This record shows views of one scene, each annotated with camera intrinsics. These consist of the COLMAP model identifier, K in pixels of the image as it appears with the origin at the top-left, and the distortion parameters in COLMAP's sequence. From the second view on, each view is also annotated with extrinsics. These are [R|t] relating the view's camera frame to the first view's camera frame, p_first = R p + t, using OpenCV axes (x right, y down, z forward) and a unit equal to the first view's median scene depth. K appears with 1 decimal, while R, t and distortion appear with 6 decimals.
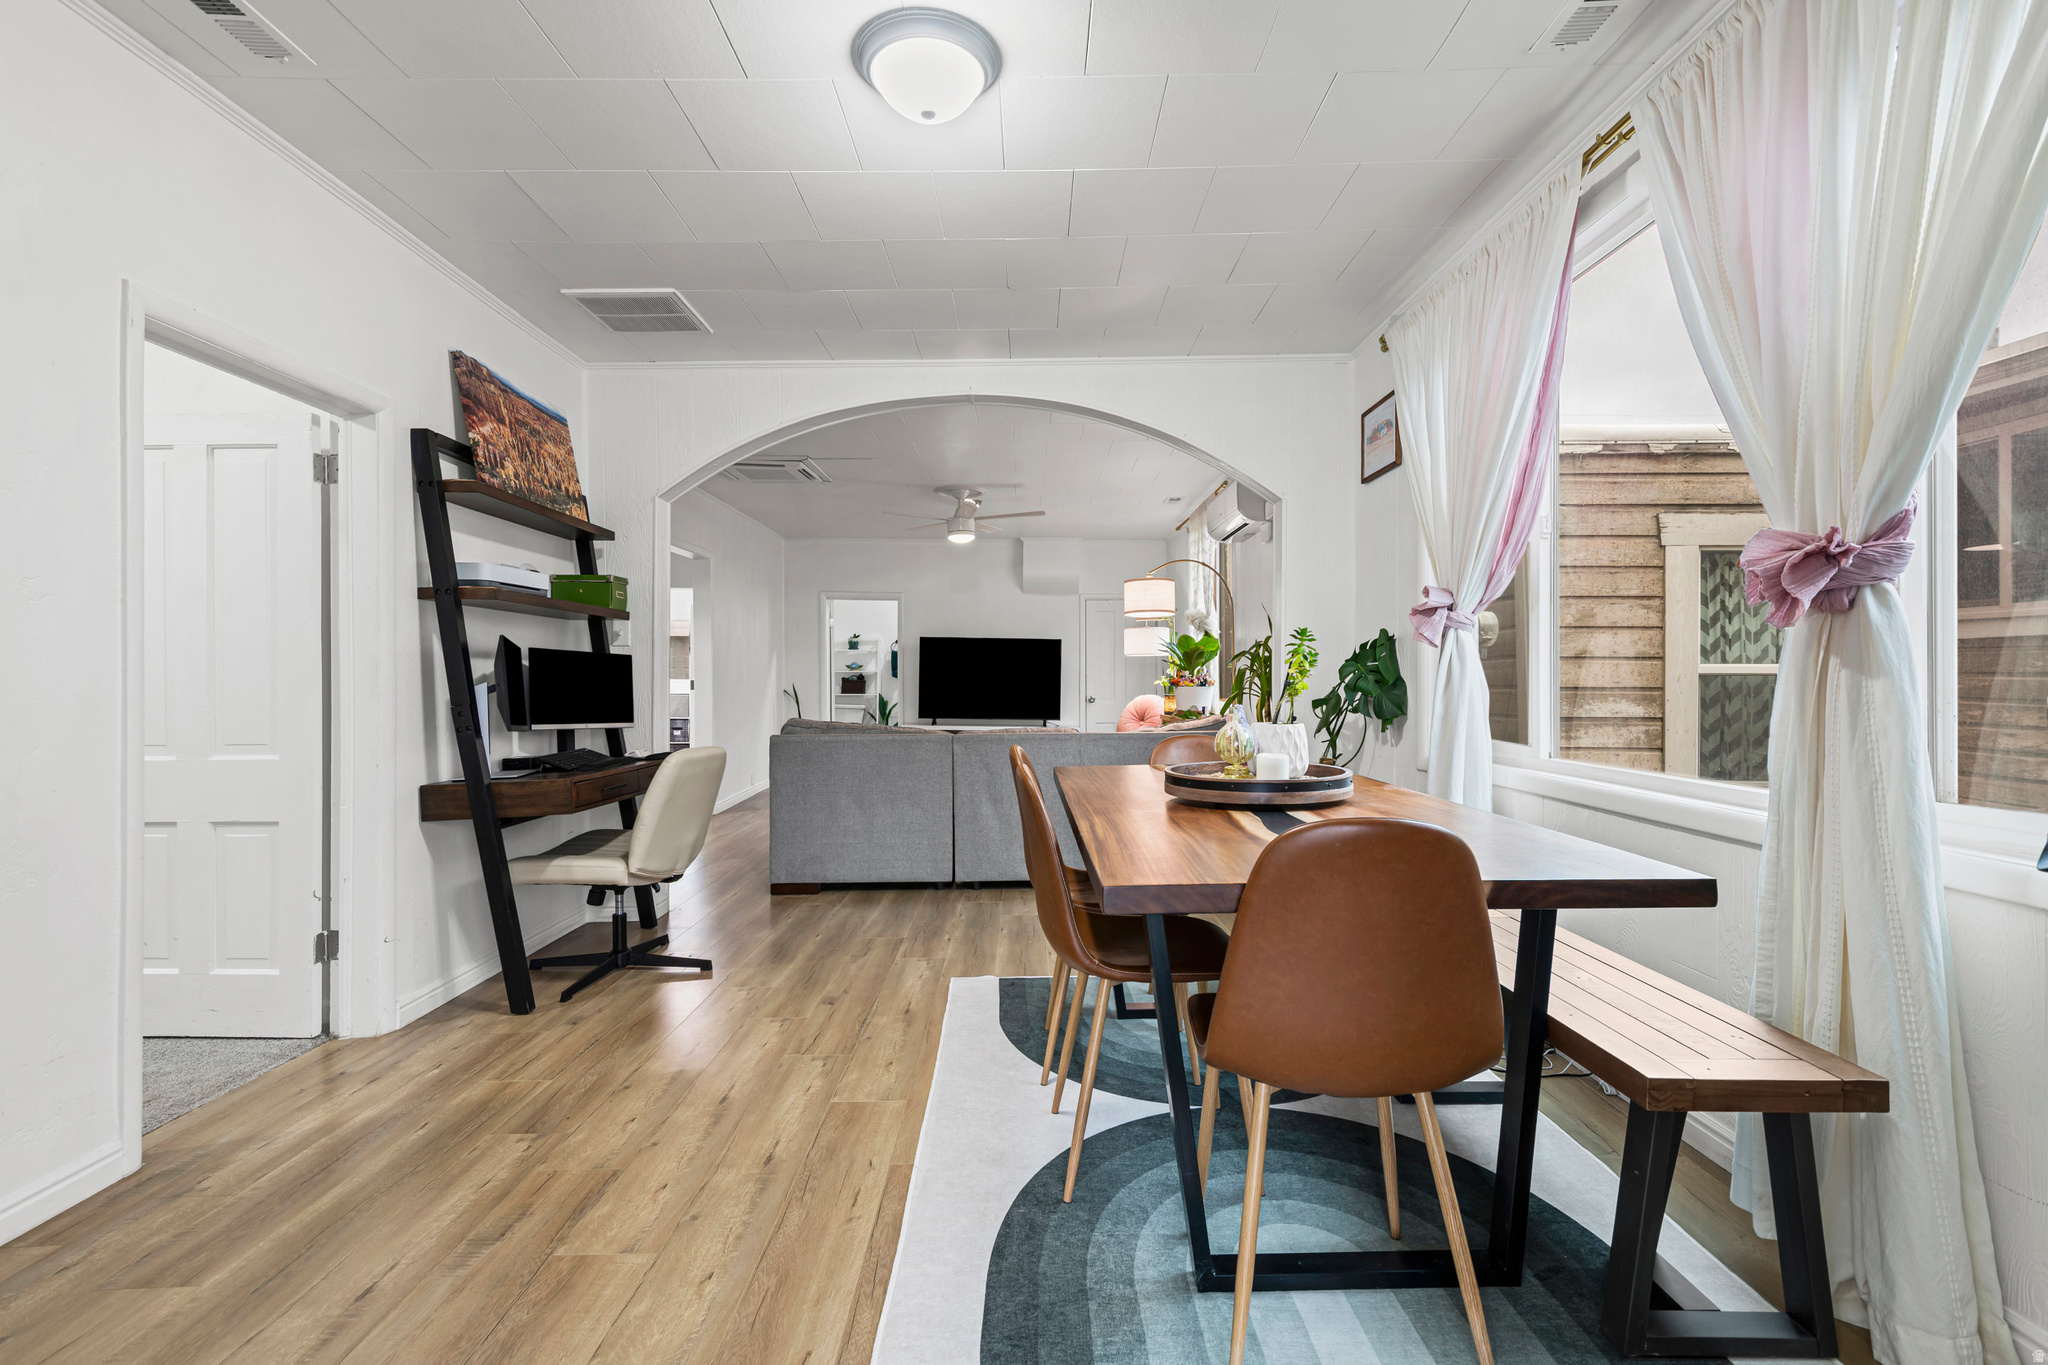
lens RADIAL K [[925.1, 0, 1029.1], [0, 925.1, 676.1], [0, 0, 1]] dist [0.001367, -0.000086]
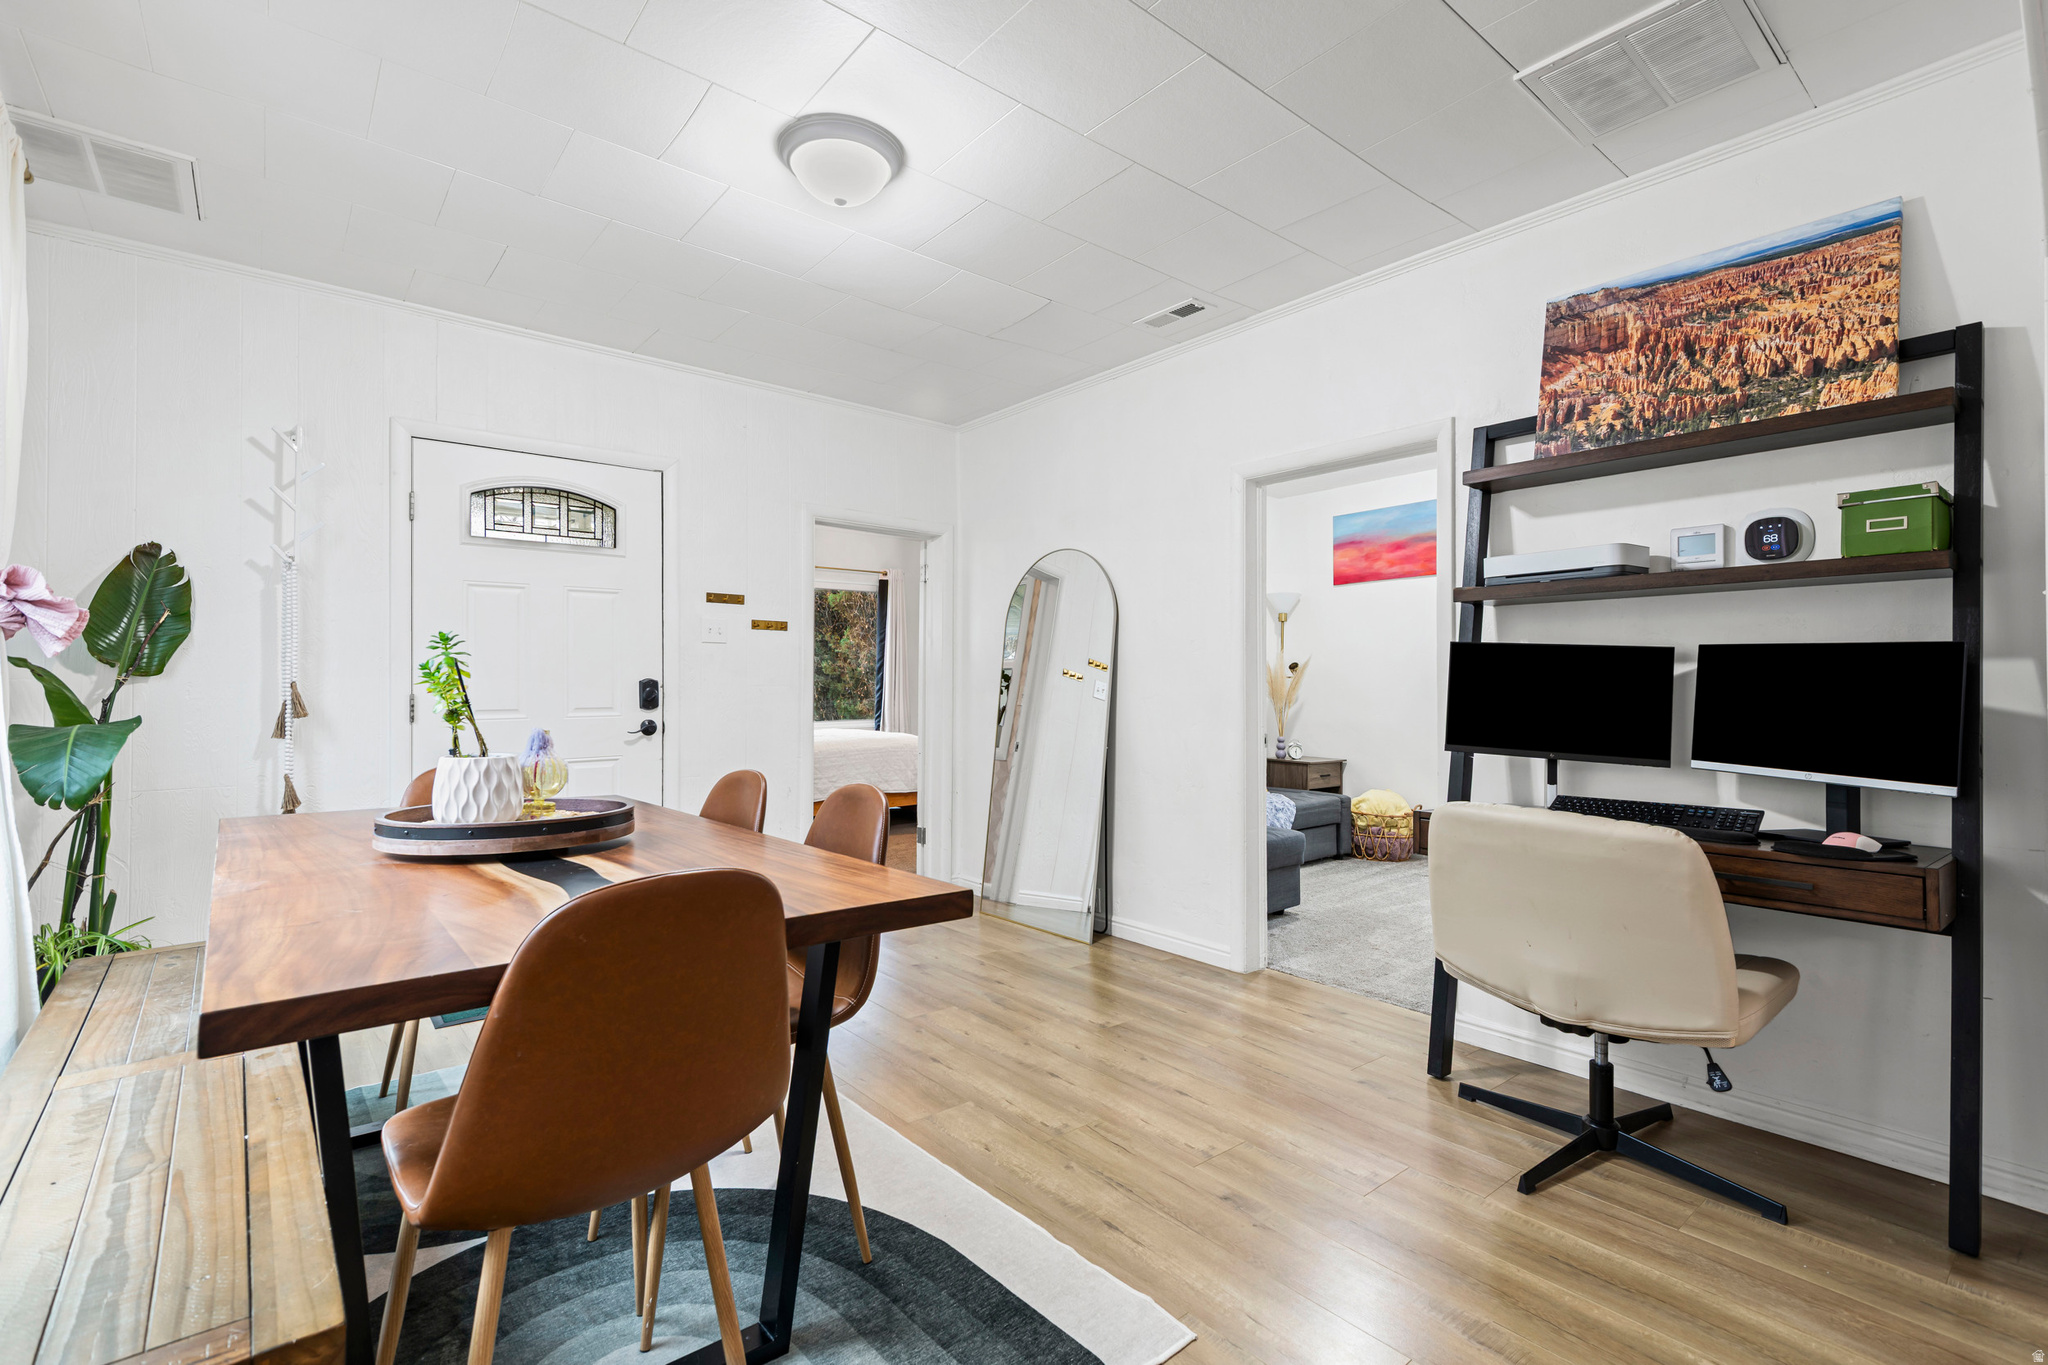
lens RADIAL K [[925.1, 0, 1015.5], [0, 925.1, 686.4], [0, 0, 1]] dist [0.001367, -0.000086]
pose [[-0.772595, 0.001831, -0.634897, 0.360312], [-0.002451, 0.999980, 0.005867, -0.006943], [0.634895, 0.006089, -0.772575, 1.645466]]
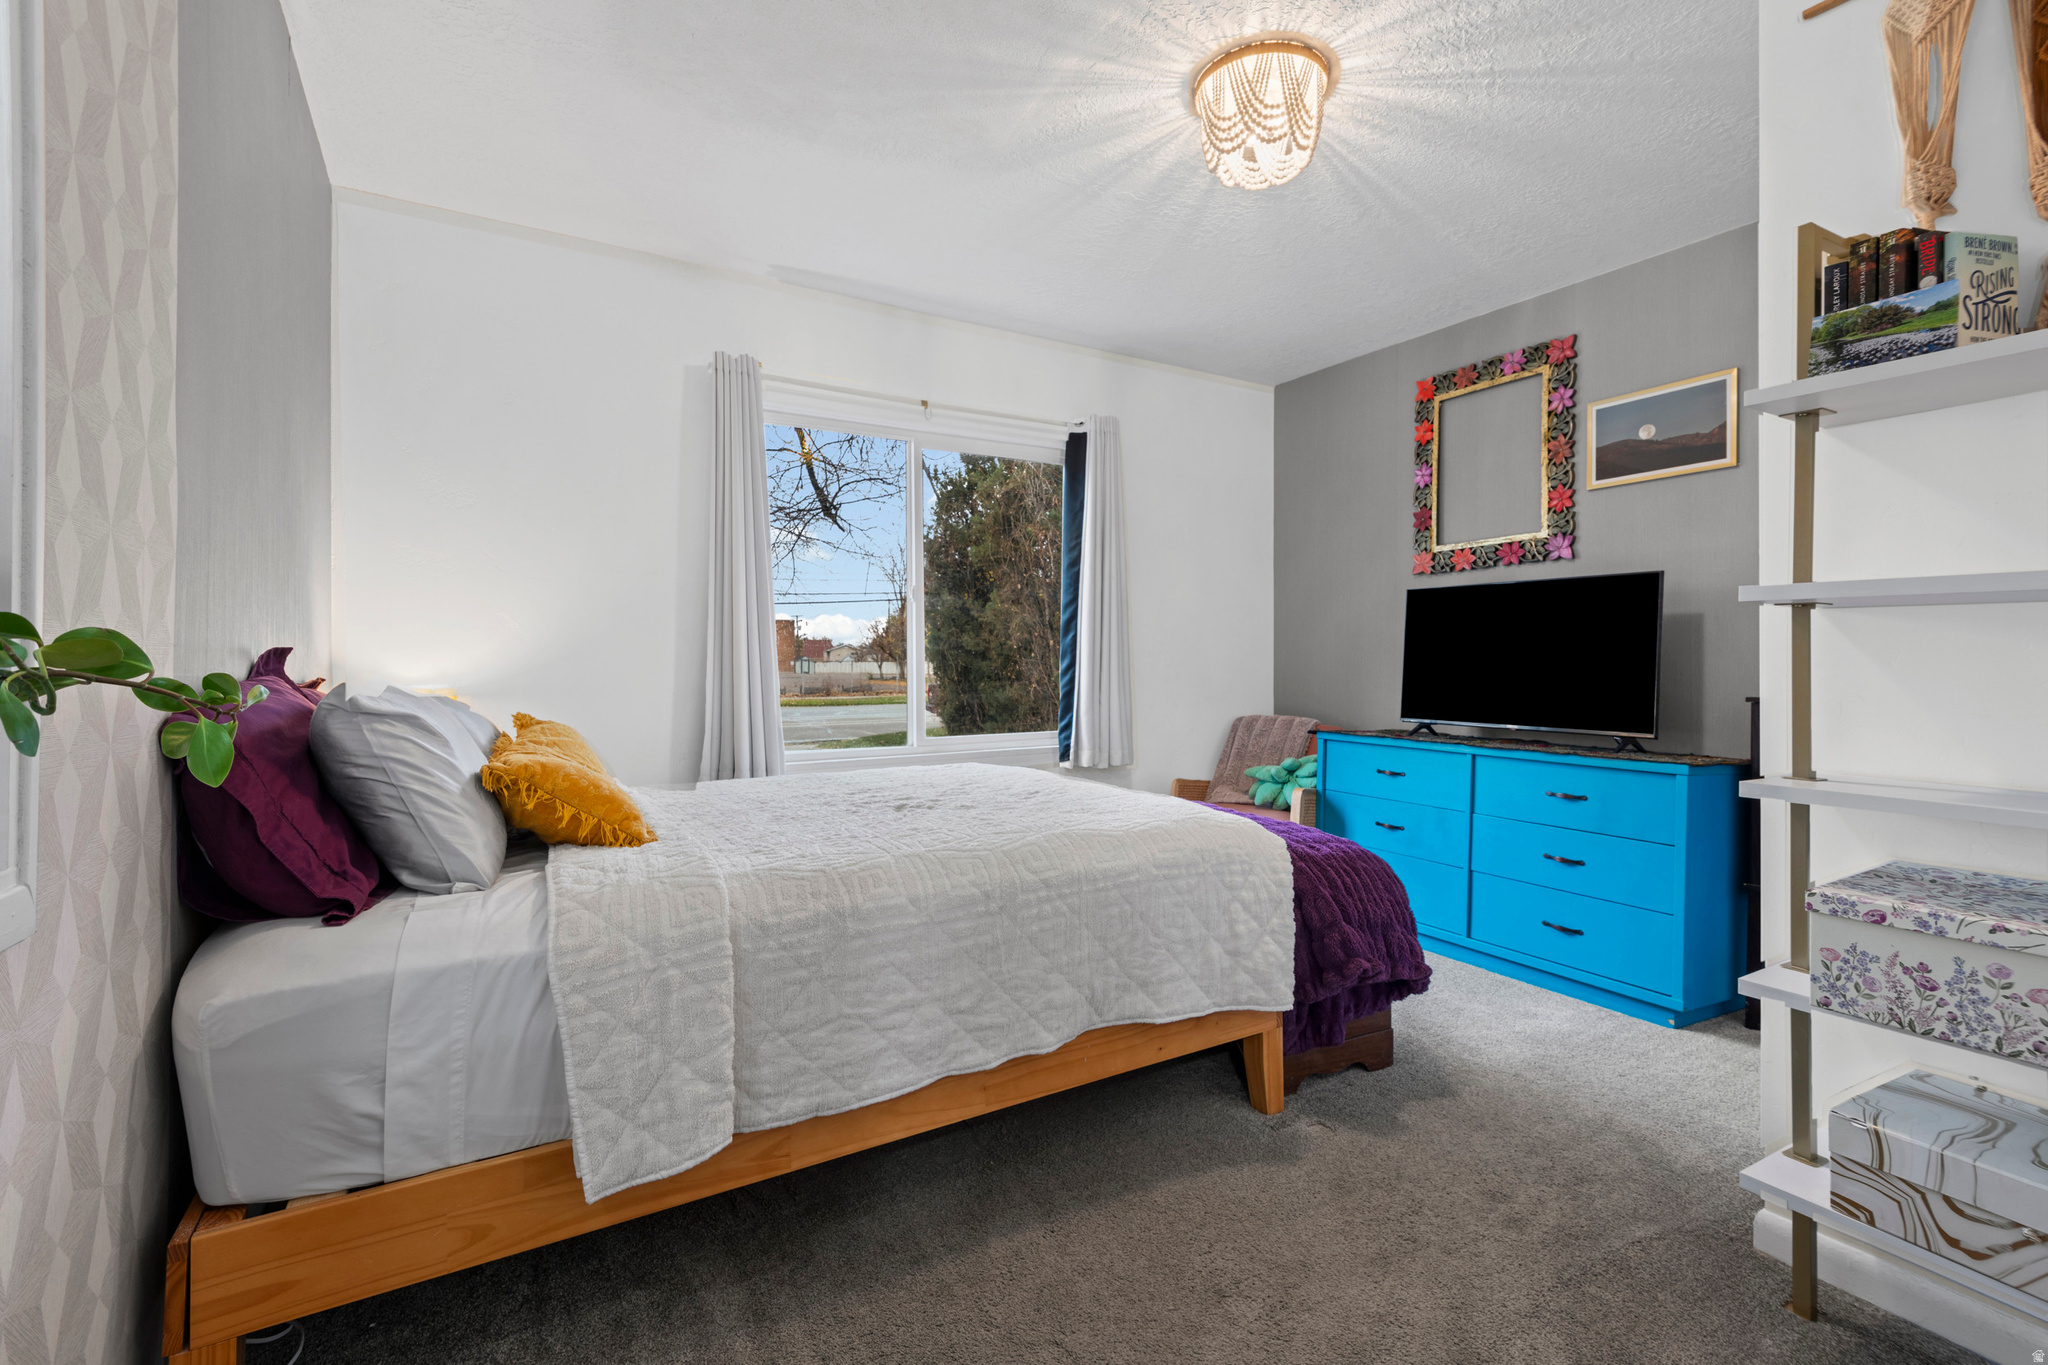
lens RADIAL K [[925.1, 0, 1023.6], [0, 925.1, 674.4], [0, 0, 1]] dist [0.001367, -0.000086]
pose [[-0.856062, 0.000125, -0.516874, 0.292422], [-0.007503, 0.999892, 0.012669, -0.005109], [0.516819, 0.014723, -0.855968, 1.521208]]
